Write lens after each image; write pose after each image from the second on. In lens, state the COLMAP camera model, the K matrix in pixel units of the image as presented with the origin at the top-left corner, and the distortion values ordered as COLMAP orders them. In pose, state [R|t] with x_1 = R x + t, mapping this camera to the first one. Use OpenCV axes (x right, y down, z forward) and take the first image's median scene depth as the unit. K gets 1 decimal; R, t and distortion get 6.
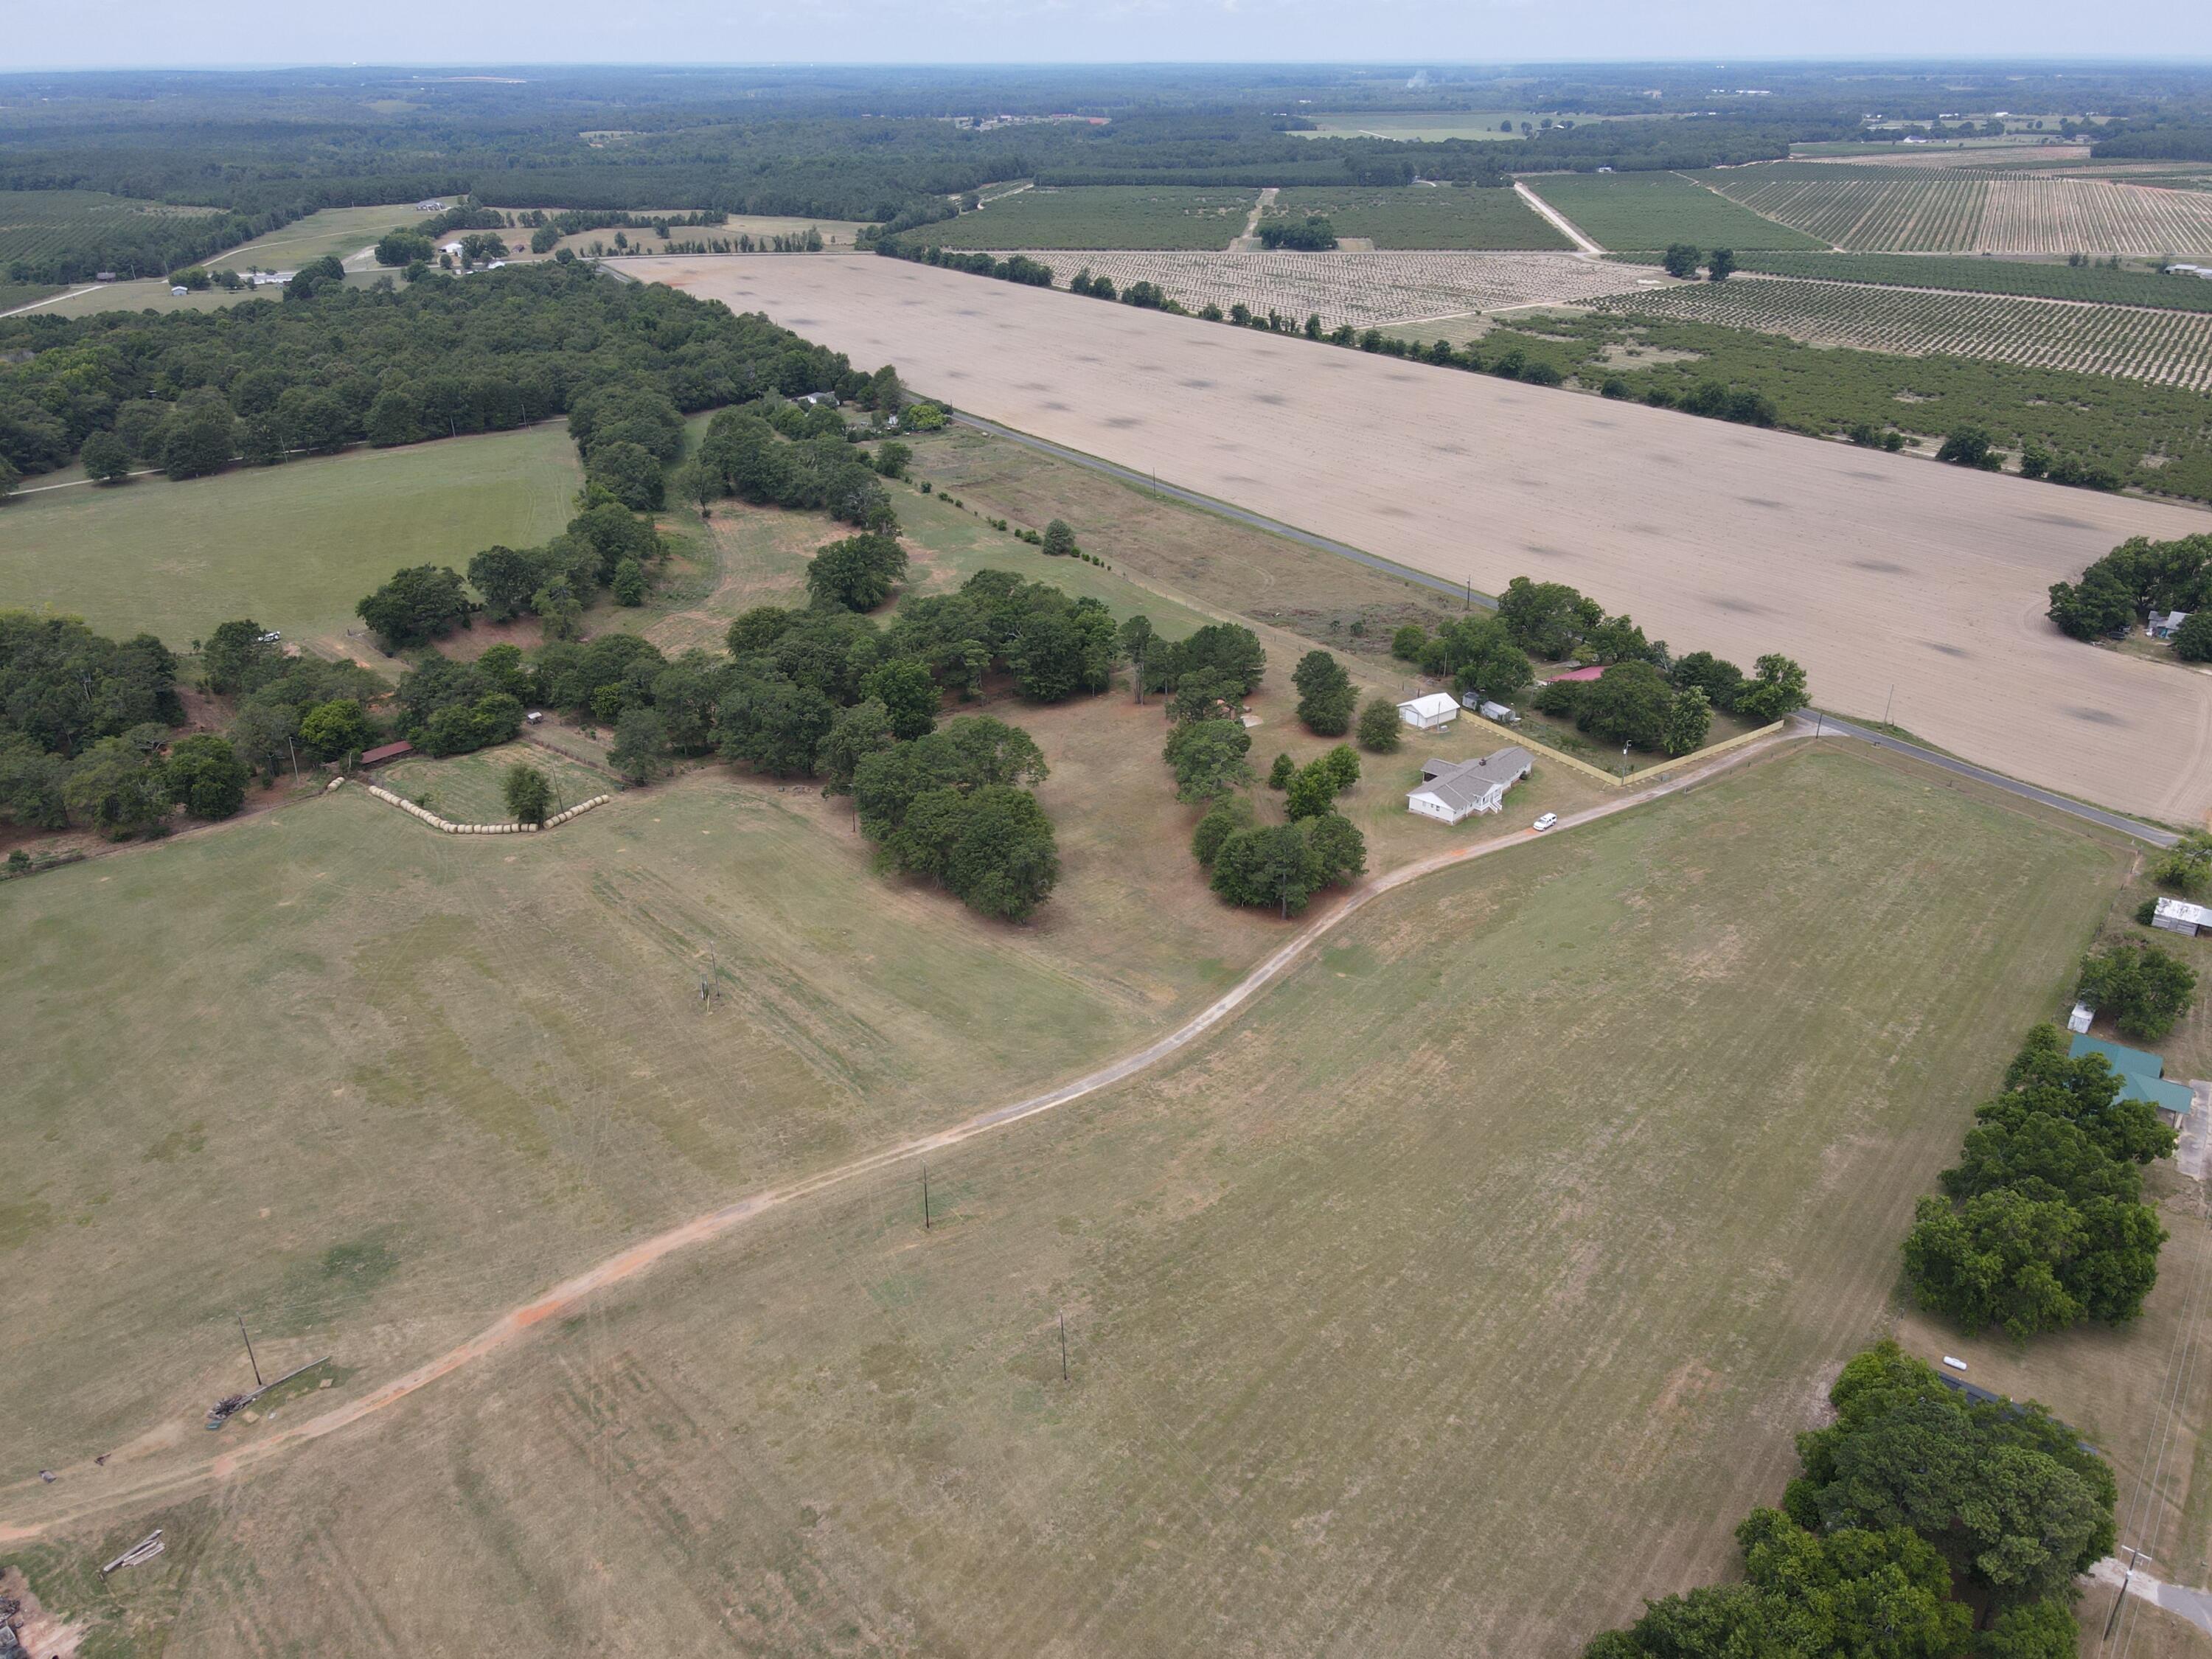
lens RADIAL K [[1614.6, 0, 1116.5], [0, 1614.6, 832.6], [0, 0, 1]] dist [0.009369, 0.011410]
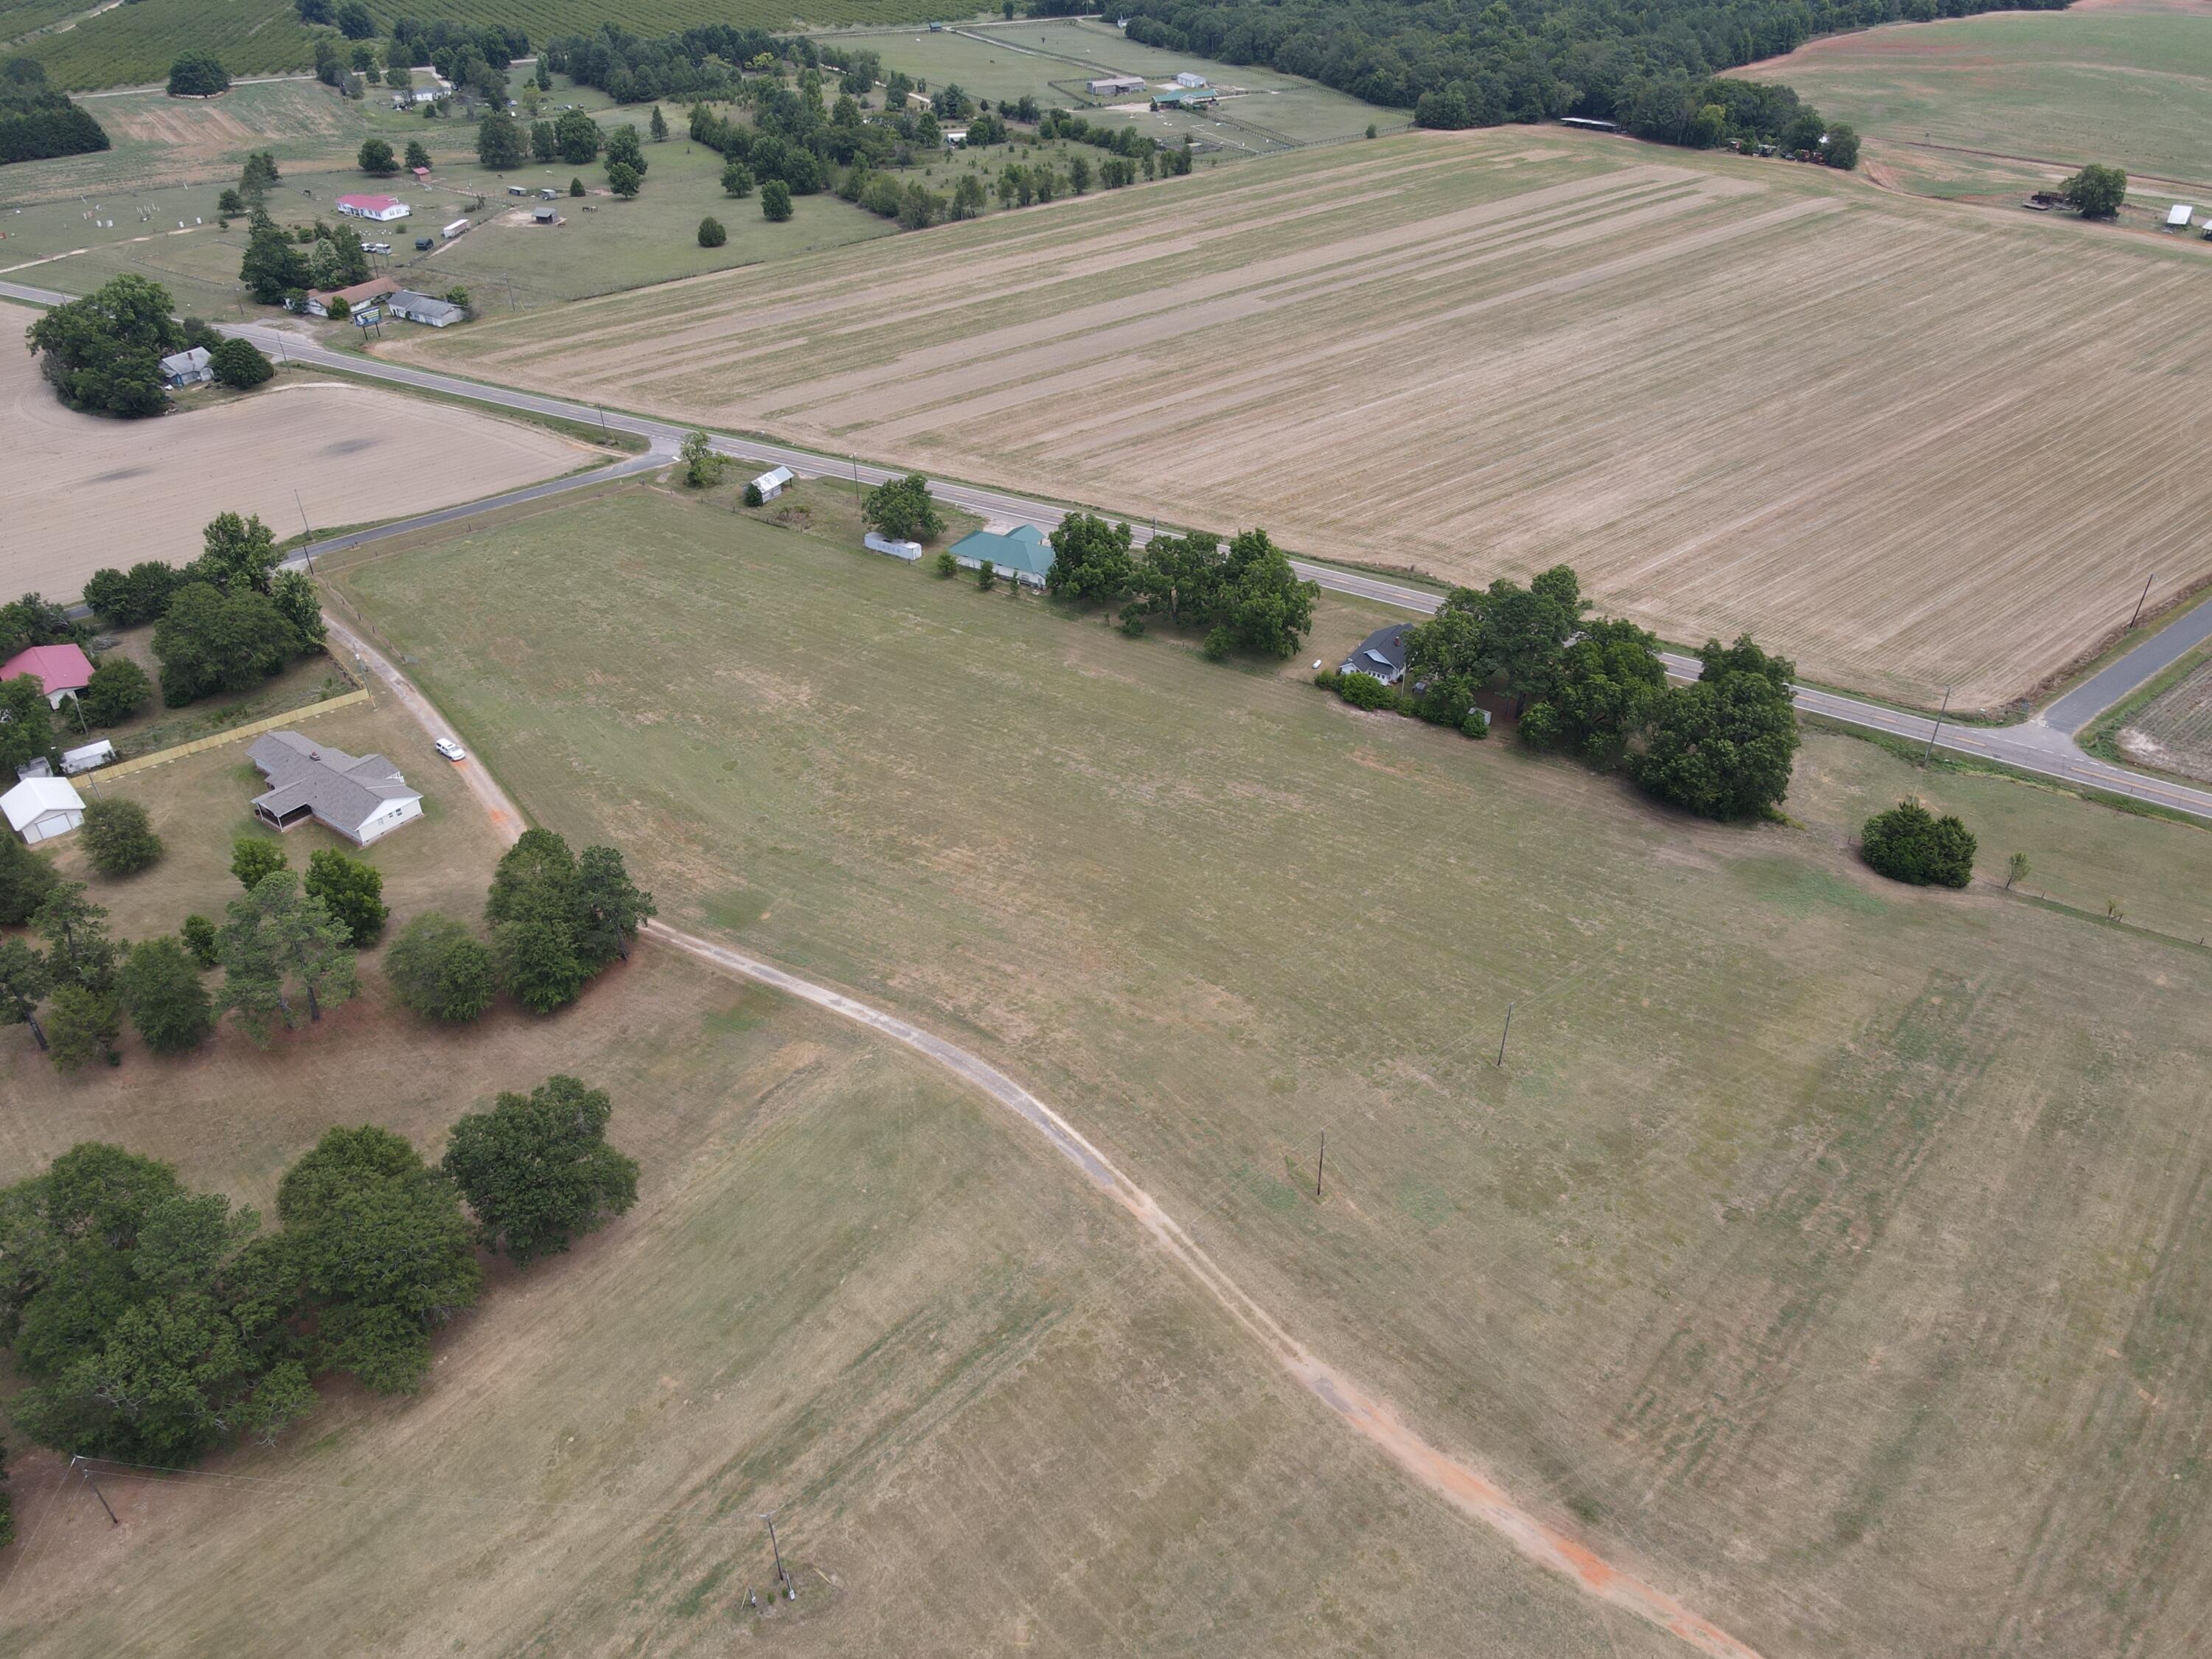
lens RADIAL K [[1602.7, 0, 1116.1], [0, 1602.7, 839.3], [0, 0, 1]] dist [0.014876, 0.005717]
pose [[-0.099404, -0.570073, 0.815559, -0.432916], [0.439937, 0.709980, 0.549895, -0.256989], [-0.892510, 0.413456, 0.180222, 0.528238]]
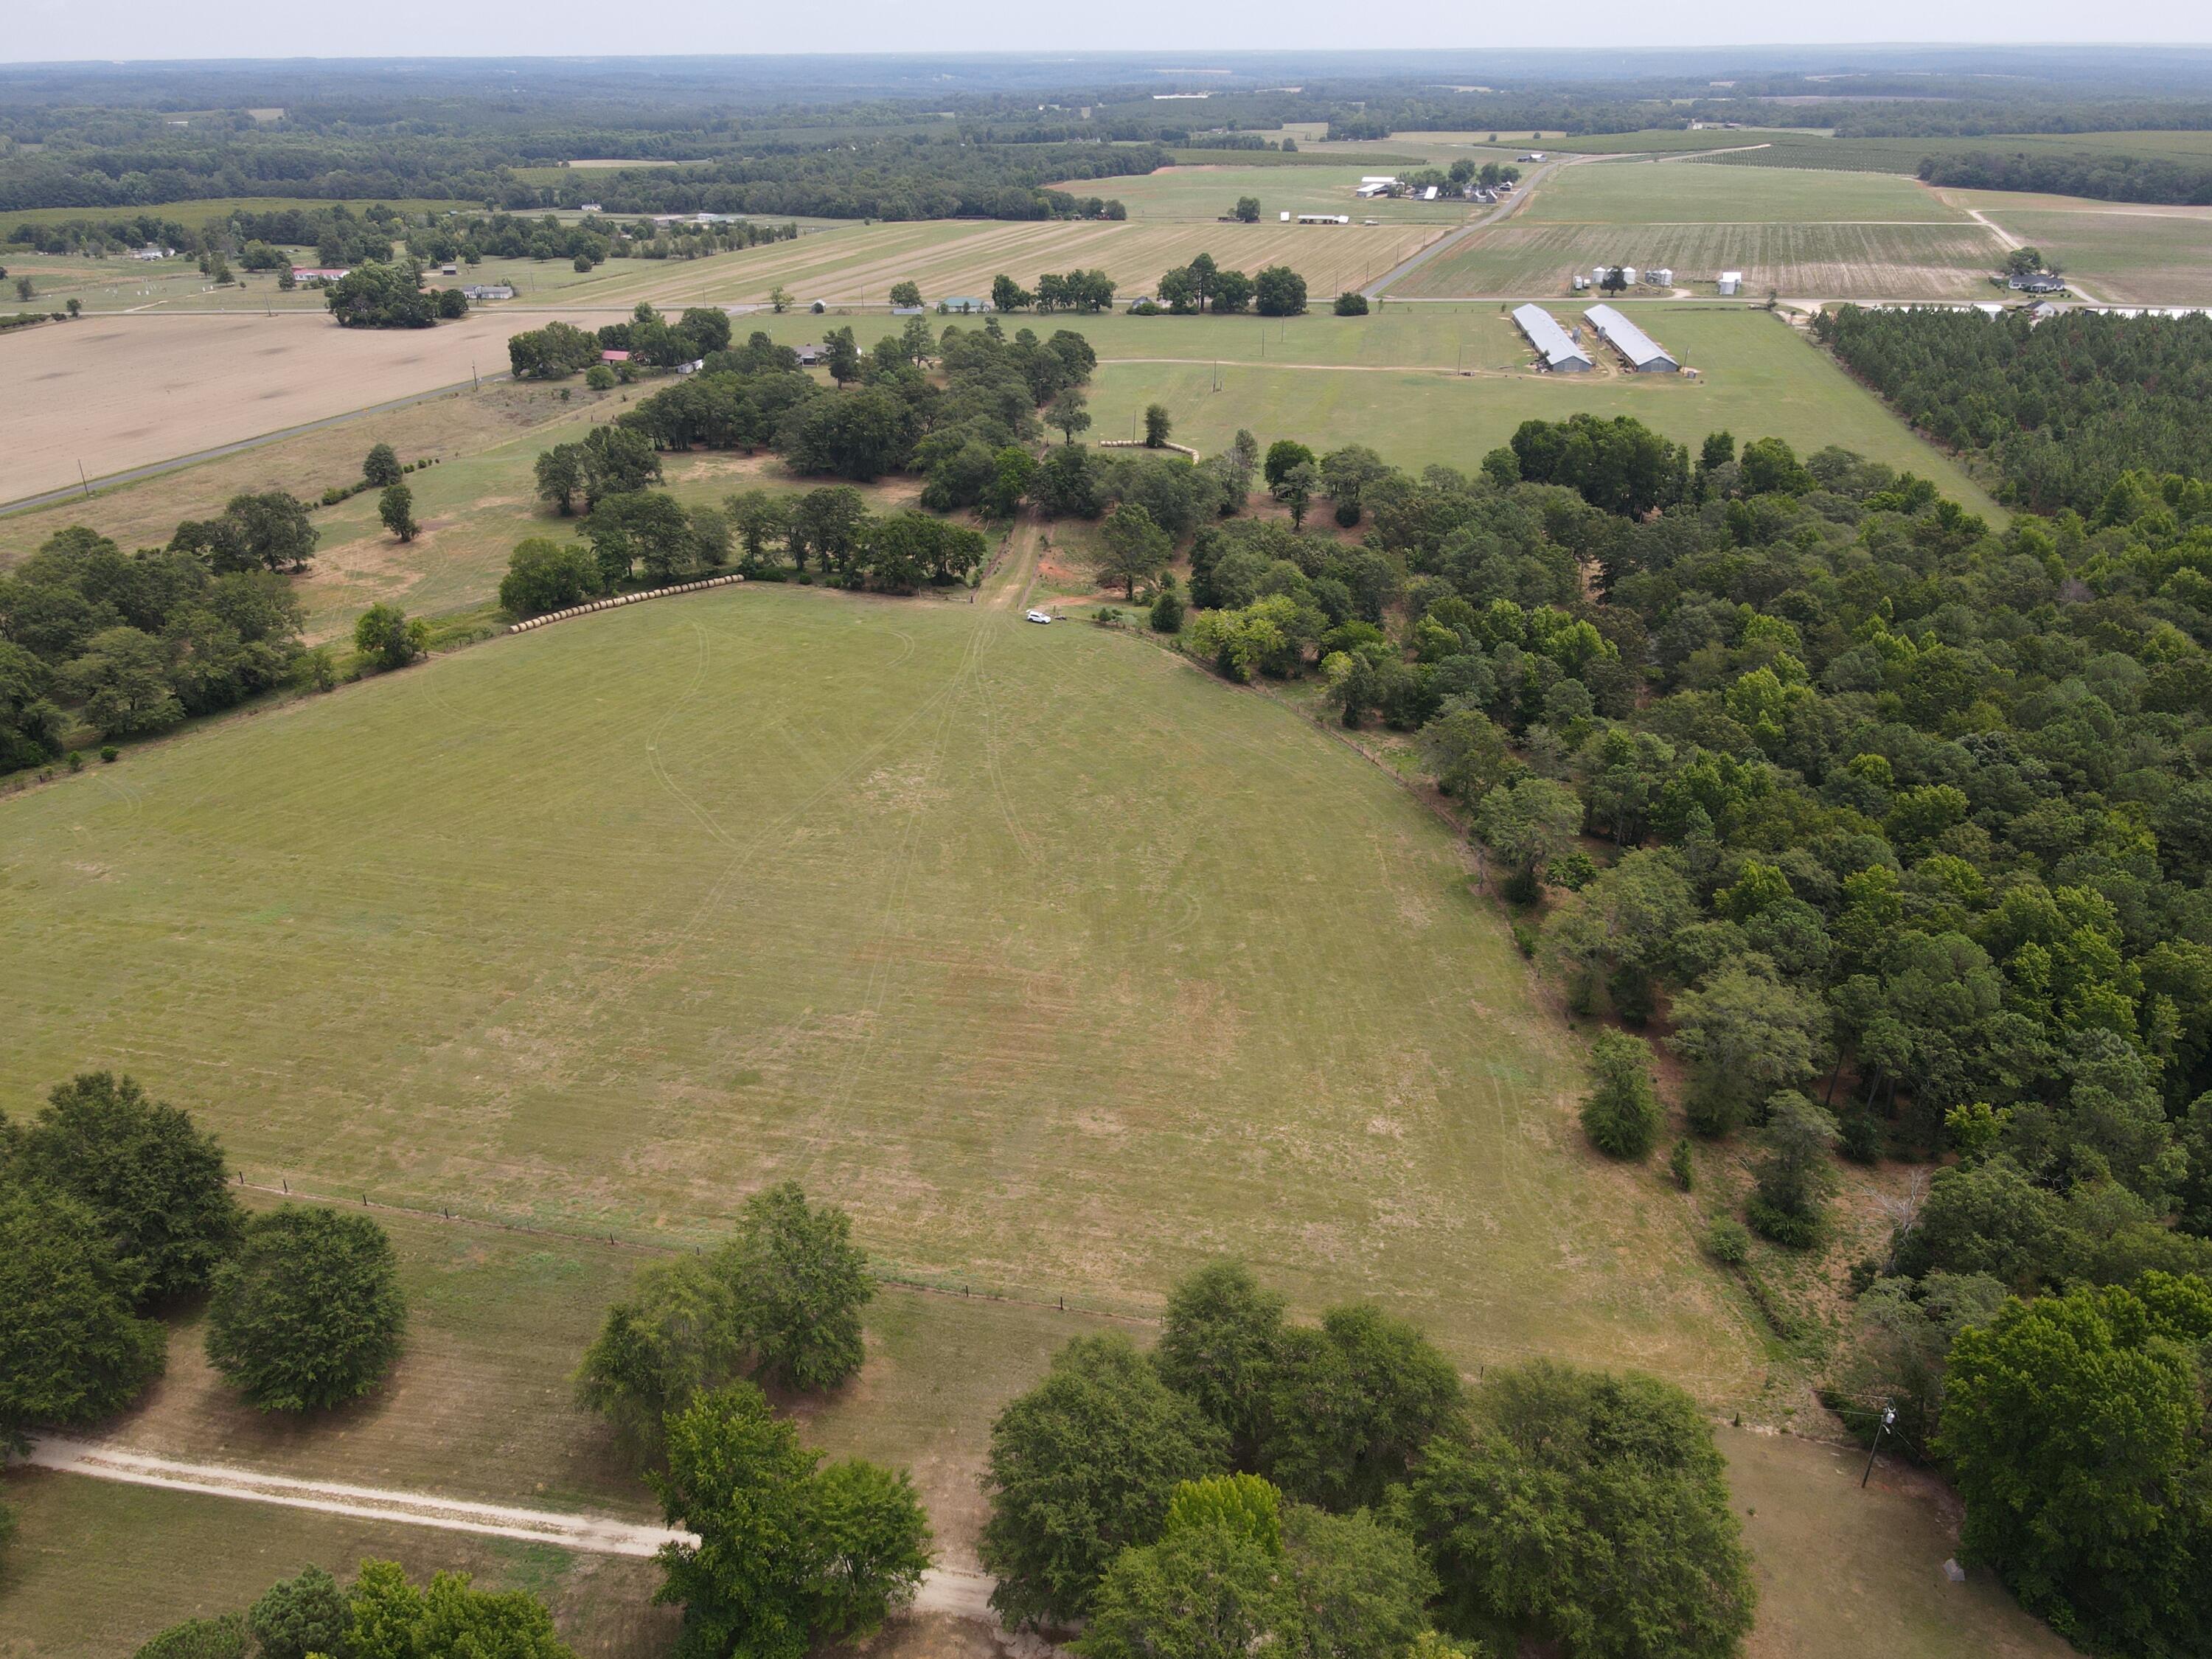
lens RADIAL K [[1614.6, 0, 1116.5], [0, 1614.6, 832.6], [0, 0, 1]] dist [0.009369, 0.011410]
pose [[-0.602940, -0.342844, 0.720362, -1.438581], [0.356689, 0.691828, 0.627811, -0.662879], [-0.713608, 0.635477, -0.294842, 1.588551]]
